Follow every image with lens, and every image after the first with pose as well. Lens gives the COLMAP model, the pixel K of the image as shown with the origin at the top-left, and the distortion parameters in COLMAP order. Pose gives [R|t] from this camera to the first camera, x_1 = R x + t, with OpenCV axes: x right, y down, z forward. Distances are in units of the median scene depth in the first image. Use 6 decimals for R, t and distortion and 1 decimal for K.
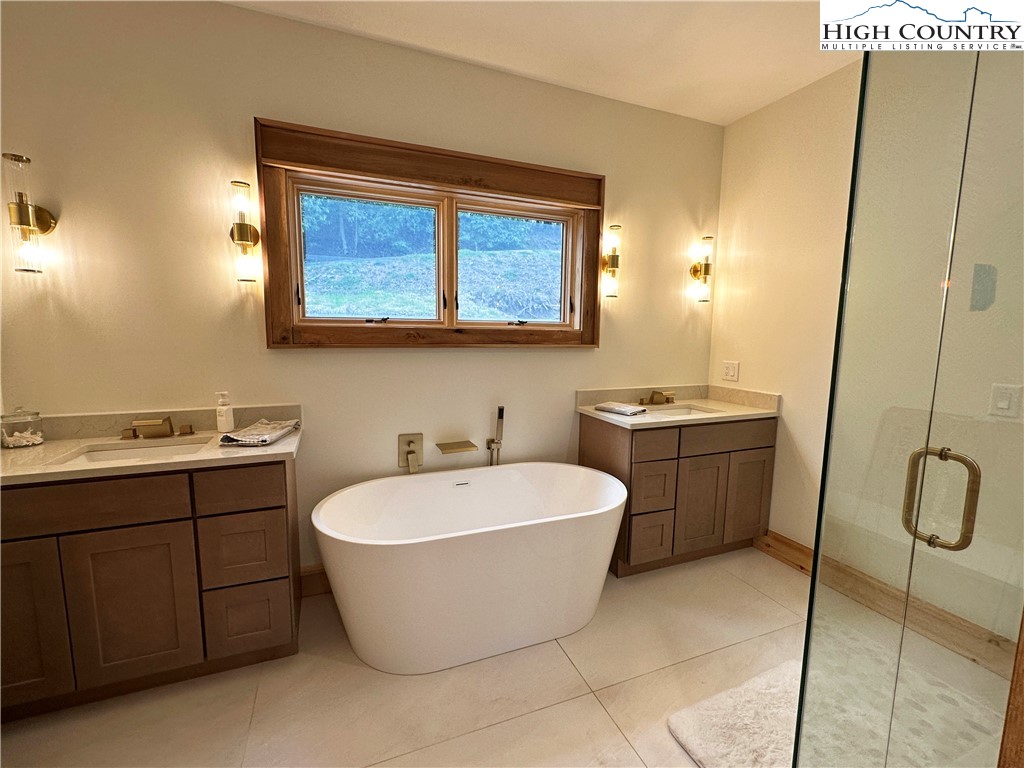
lens RADIAL K [[454.8, 0, 512.3], [0, 454.8, 382.8], [0, 0, 1]] dist [-0.002253, -0.000751]
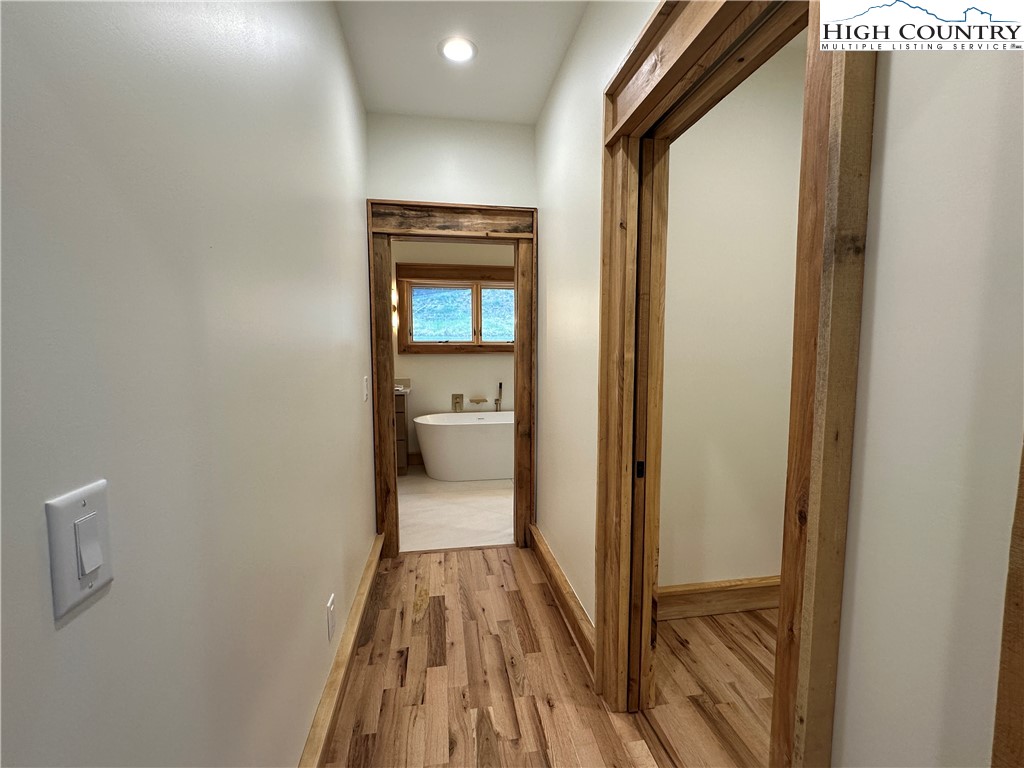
lens RADIAL K [[454.8, 0, 513.0], [0, 454.8, 385.5], [0, 0, 1]] dist [-0.002253, -0.000751]
pose [[0.977118, 0.006579, -0.212598, 0.473246], [-0.013559, 0.999415, -0.031389, 0.130987], [0.212267, 0.033554, 0.976635, -1.012140]]
